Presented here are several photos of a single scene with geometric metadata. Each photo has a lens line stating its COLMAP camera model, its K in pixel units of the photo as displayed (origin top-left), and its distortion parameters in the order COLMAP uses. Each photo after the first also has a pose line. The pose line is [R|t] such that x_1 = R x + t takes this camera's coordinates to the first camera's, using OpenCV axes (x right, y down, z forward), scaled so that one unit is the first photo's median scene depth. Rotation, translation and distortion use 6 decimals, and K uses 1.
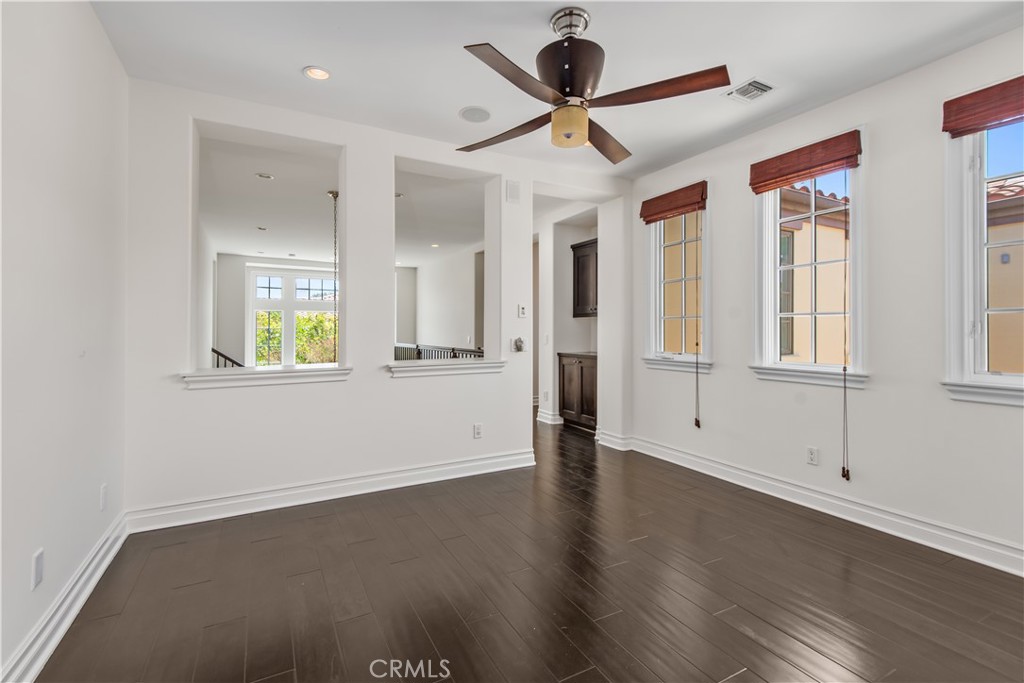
lens RADIAL K [[454.4, 0, 510.0], [0, 454.4, 335.8], [0, 0, 1]] dist [0.056636, -0.037071]
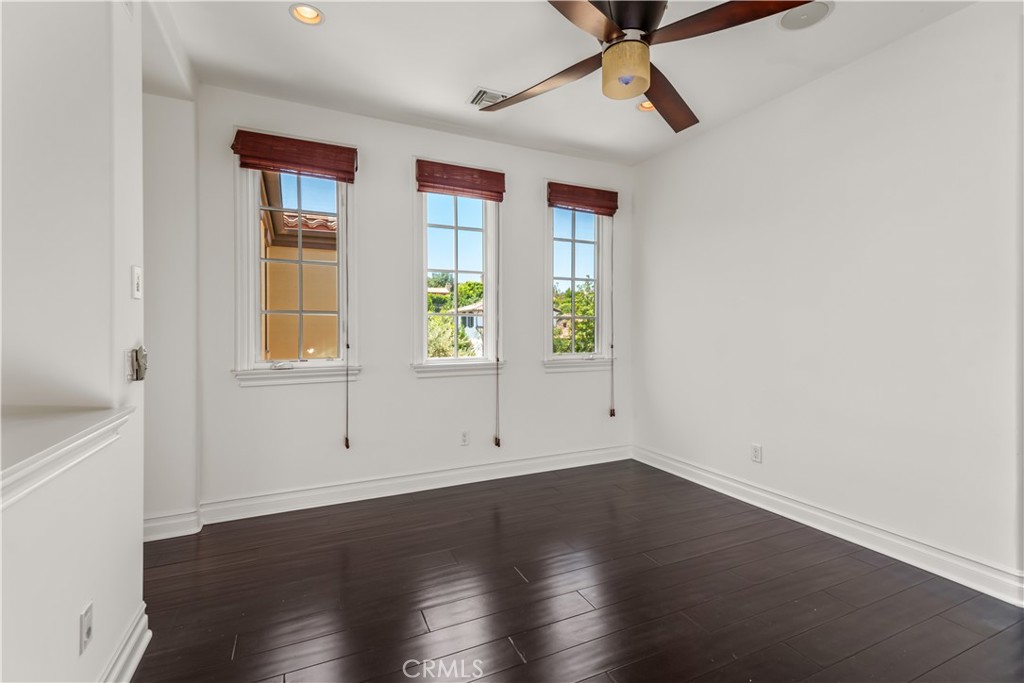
lens RADIAL K [[454.4, 0, 510.0], [0, 454.4, 335.8], [0, 0, 1]] dist [0.056636, -0.037071]
pose [[0.076143, -0.015523, 0.996976, -0.381753], [0.017210, 0.999750, 0.014252, -0.006743], [-0.996948, 0.016073, 0.076391, 0.656225]]
